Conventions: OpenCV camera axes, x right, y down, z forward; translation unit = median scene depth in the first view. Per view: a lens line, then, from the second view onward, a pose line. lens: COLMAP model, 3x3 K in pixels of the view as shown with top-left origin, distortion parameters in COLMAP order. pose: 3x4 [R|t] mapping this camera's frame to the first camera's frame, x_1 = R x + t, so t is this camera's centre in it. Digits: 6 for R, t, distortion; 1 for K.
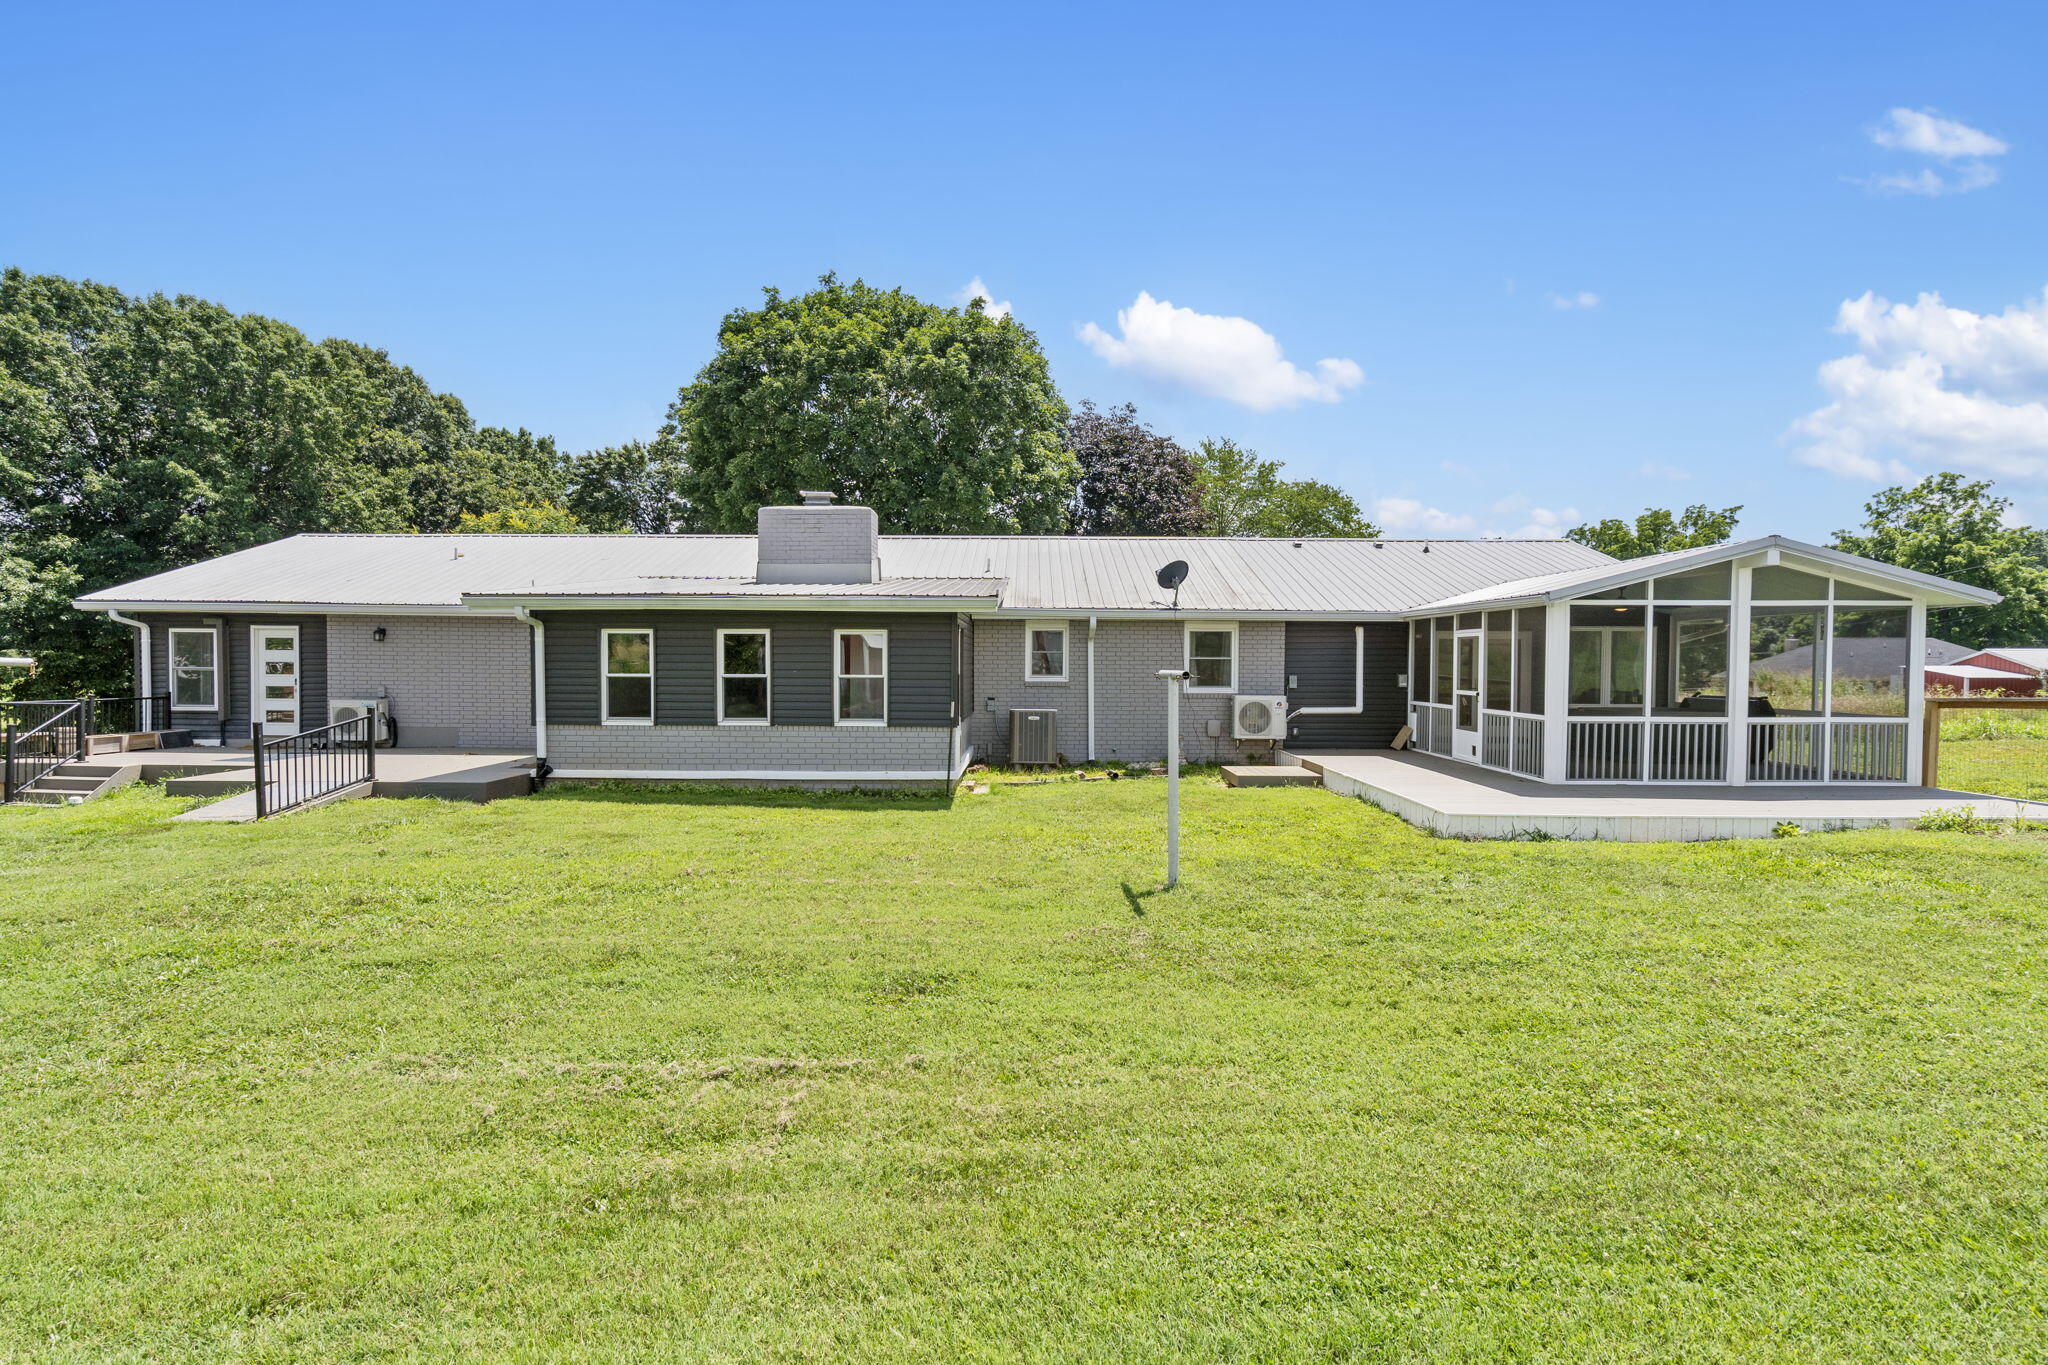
lens RADIAL K [[922.9, 0, 1024.0], [0, 922.9, 682.5], [0, 0, 1]] dist [0.001873, -0.000015]
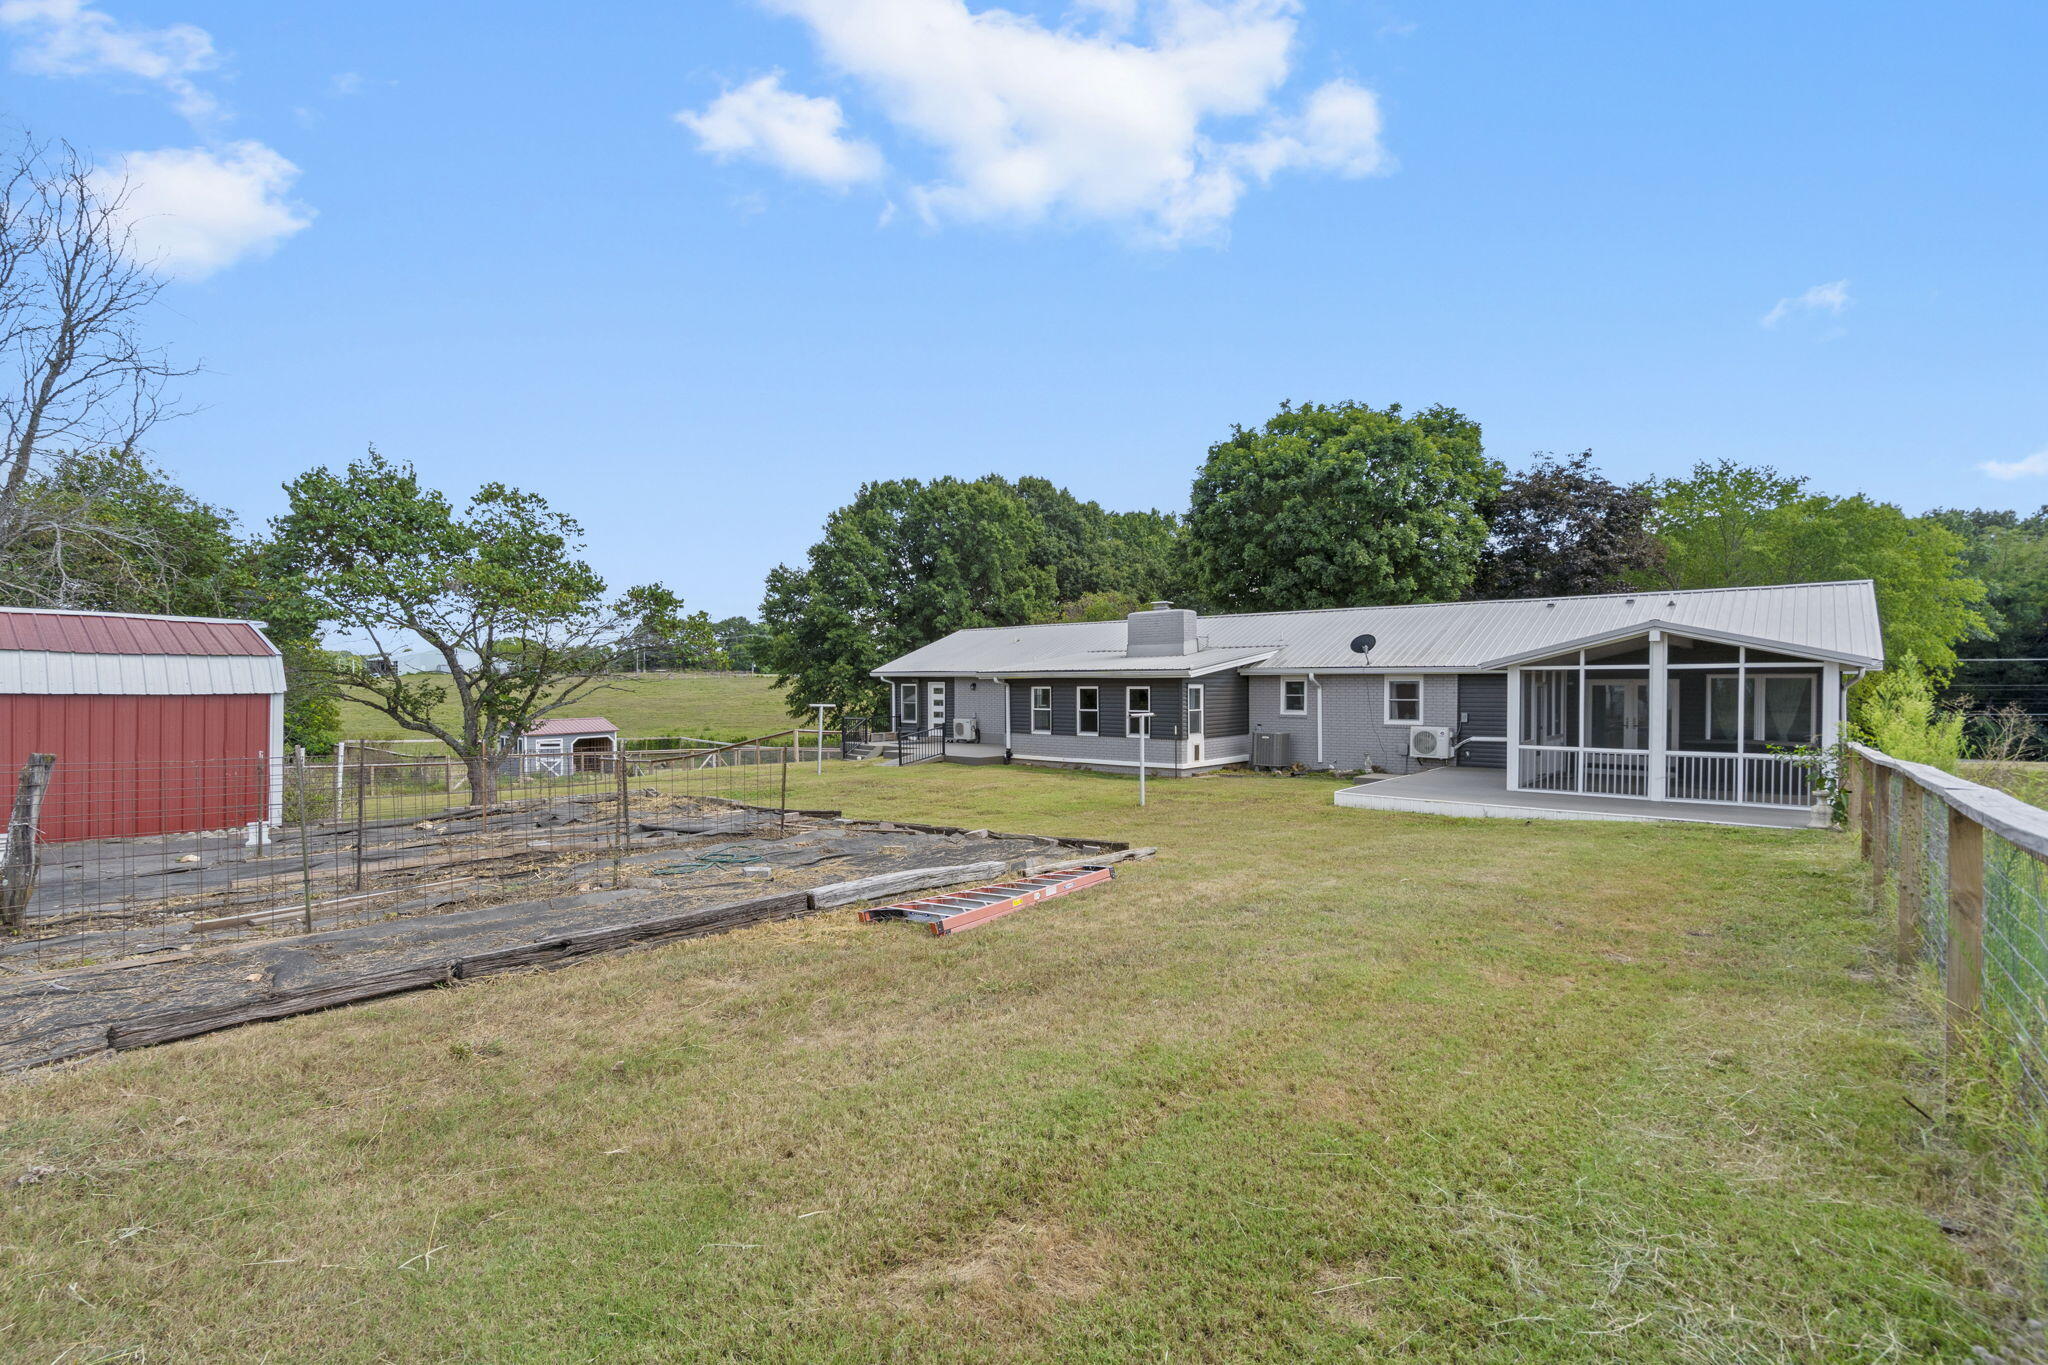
lens RADIAL K [[863.5, 0, 1023.5], [0, 863.5, 695.9], [0, 0, 1]] dist [0.001249, 0.000013]
pose [[0.780860, 0.000691, -0.624705, 0.577771], [-0.008559, 0.999917, -0.009593, -0.015260], [0.624647, 0.012838, 0.780802, -0.403446]]
